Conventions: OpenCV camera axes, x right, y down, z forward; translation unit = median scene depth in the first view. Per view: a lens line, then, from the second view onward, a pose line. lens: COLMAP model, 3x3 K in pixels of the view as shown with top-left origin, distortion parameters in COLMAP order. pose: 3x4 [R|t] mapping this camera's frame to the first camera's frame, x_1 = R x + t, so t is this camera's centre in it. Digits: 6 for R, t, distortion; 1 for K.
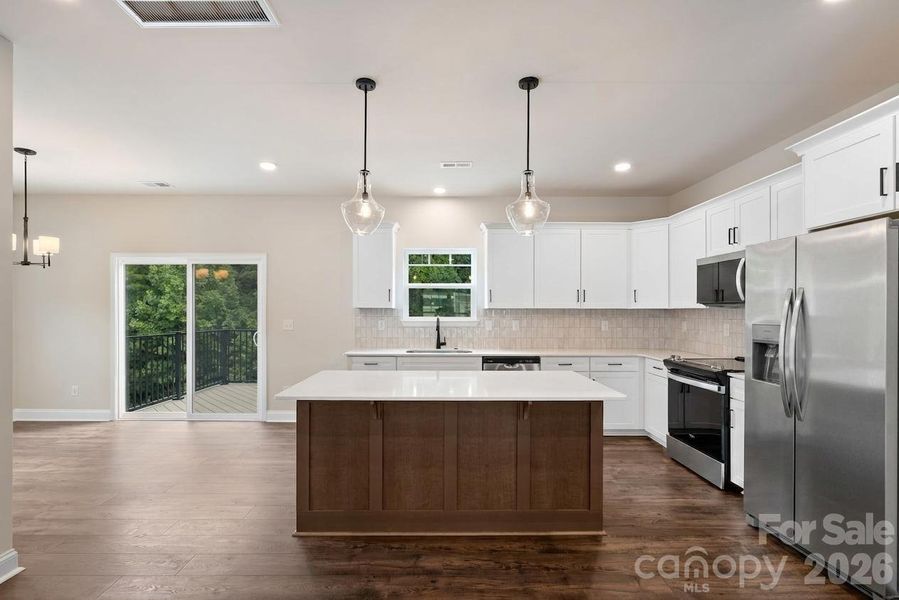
lens RADIAL K [[421.5, 0, 442.5], [0, 421.5, 311.2], [0, 0, 1]] dist [0.000230, 0.000406]
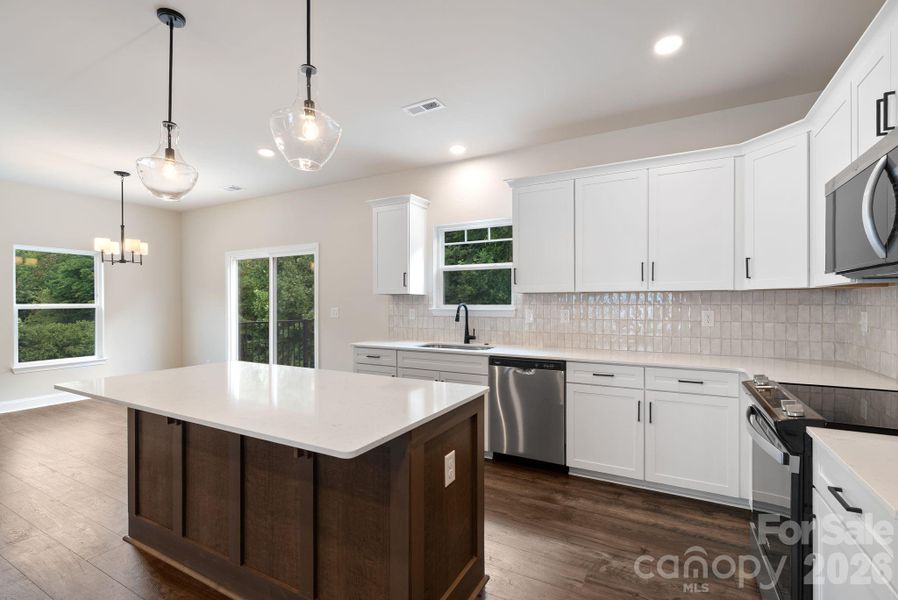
lens RADIAL K [[412.1, 0, 449.0], [0, 412.1, 300.0], [0, 0, 1]] dist [-0.000556, 0.000500]
pose [[0.877112, -0.006363, -0.480244, 0.340288], [0.002279, 0.999956, -0.009086, 0.011915], [0.480281, 0.006875, 0.877088, 0.276681]]
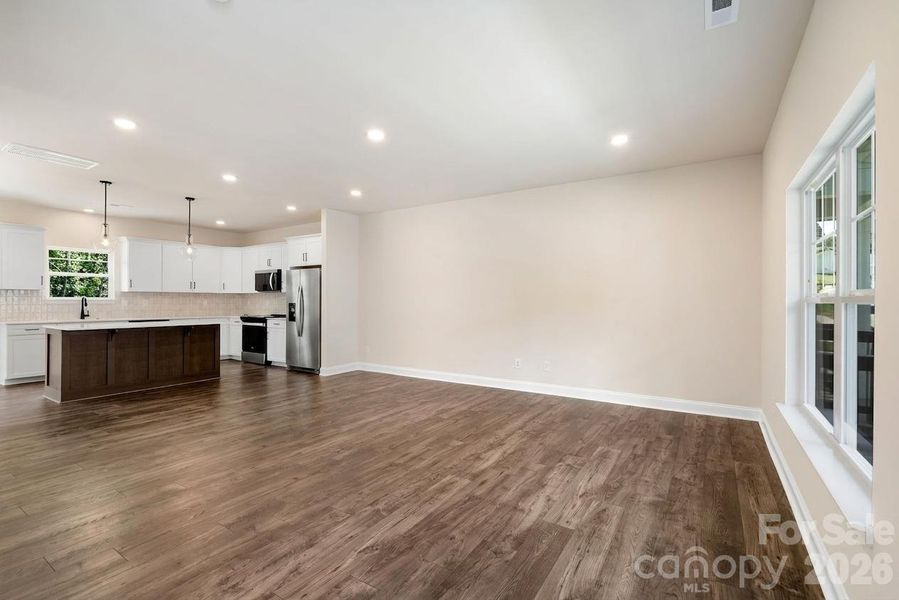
lens RADIAL K [[404.9, 0, 449.5], [0, 404.9, 300.0], [0, 0, 1]] dist [0.000952, 0.000456]
pose [[0.547675, 0.001894, 0.836689, -0.469783], [0.000668, 0.999996, -0.002701, 0.028452], [-0.836691, 0.002038, 0.547672, -0.777960]]
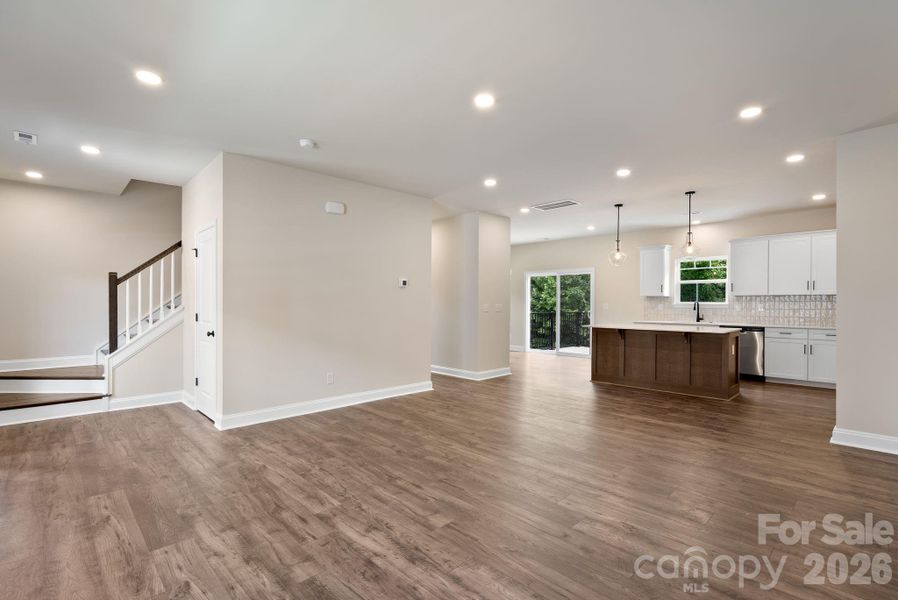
lens RADIAL K [[417.9, 0, 448.3], [0, 417.9, 303.8], [0, 0, 1]] dist [0.000575, 0.000643]
pose [[0.694531, 0.001827, -0.719461, 0.454660], [-0.004354, 0.999989, -0.001664, 0.027813], [0.719450, 0.004288, 0.694531, -0.729168]]
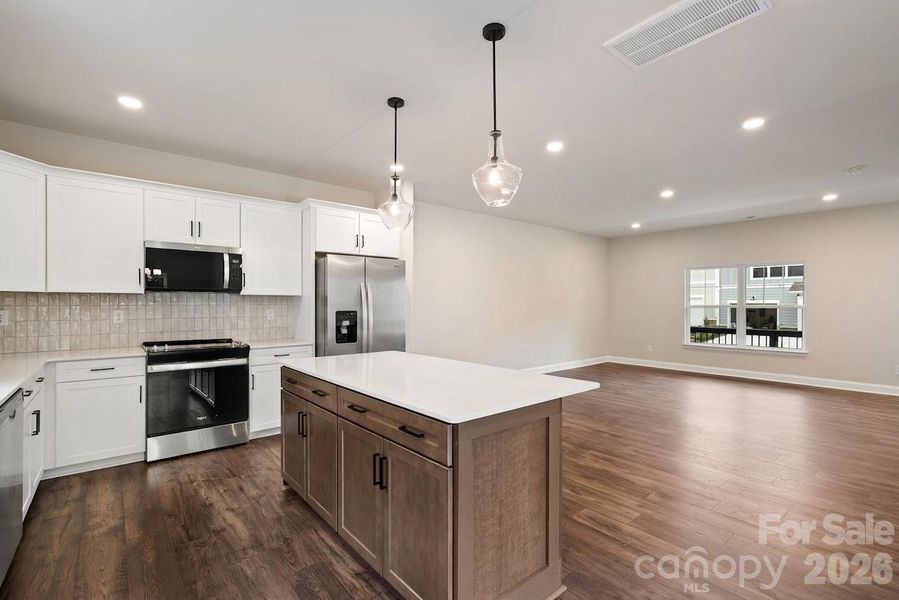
lens RADIAL K [[412.5, 0, 449.5], [0, 412.5, 300.0], [0, 0, 1]] dist [-0.000556, 0.000500]
pose [[-0.643799, 0.005647, 0.765174, -0.393331], [0.000839, 0.999977, -0.006674, 0.011496], [-0.765194, -0.003654, -0.643789, 0.815089]]
